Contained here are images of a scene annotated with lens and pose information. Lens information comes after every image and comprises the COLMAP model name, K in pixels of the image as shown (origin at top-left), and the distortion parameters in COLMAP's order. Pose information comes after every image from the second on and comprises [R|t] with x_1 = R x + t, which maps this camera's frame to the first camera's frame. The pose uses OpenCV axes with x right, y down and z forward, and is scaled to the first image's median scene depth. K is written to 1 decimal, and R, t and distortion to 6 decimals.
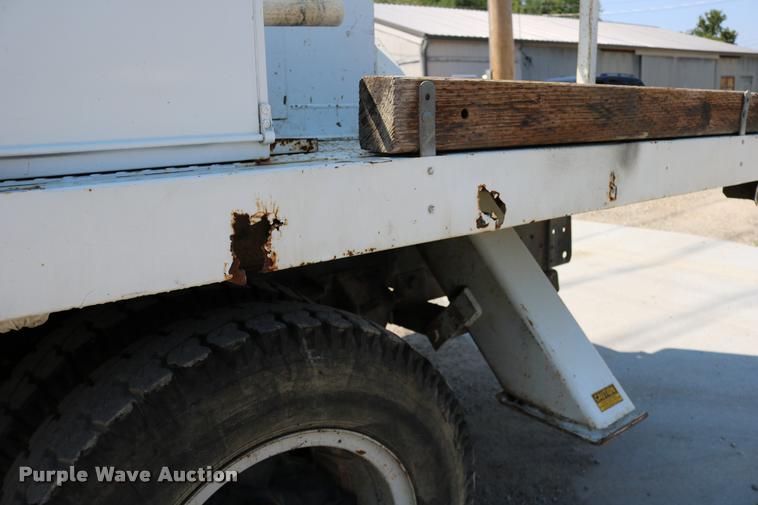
lens RADIAL K [[625.9, 0, 377.2], [0, 625.9, 255.7], [0, 0, 1]] dist [-0.144039, 0.076850]
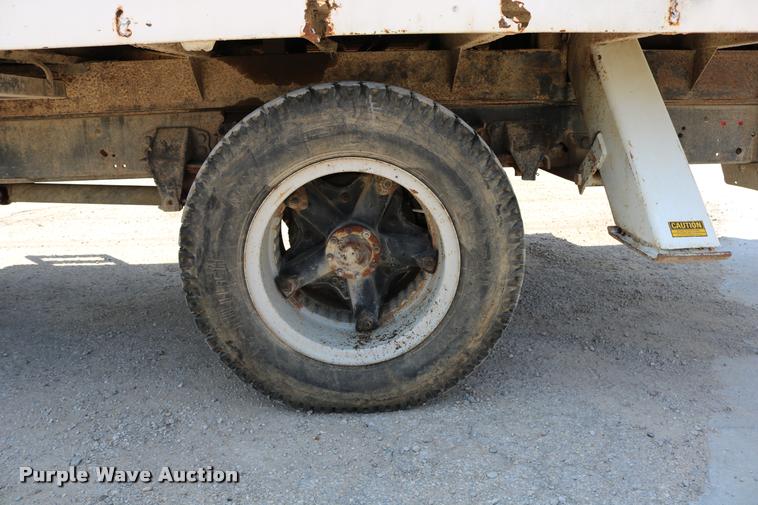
lens RADIAL K [[625.9, 0, 357.5], [0, 625.9, 255.5], [0, 0, 1]] dist [-0.144039, 0.076850]
pose [[0.802844, 0.160726, -0.574115, 0.773555], [-0.124438, 0.986941, 0.102285, 0.356760], [0.583057, -0.010677, 0.812361, -0.271179]]
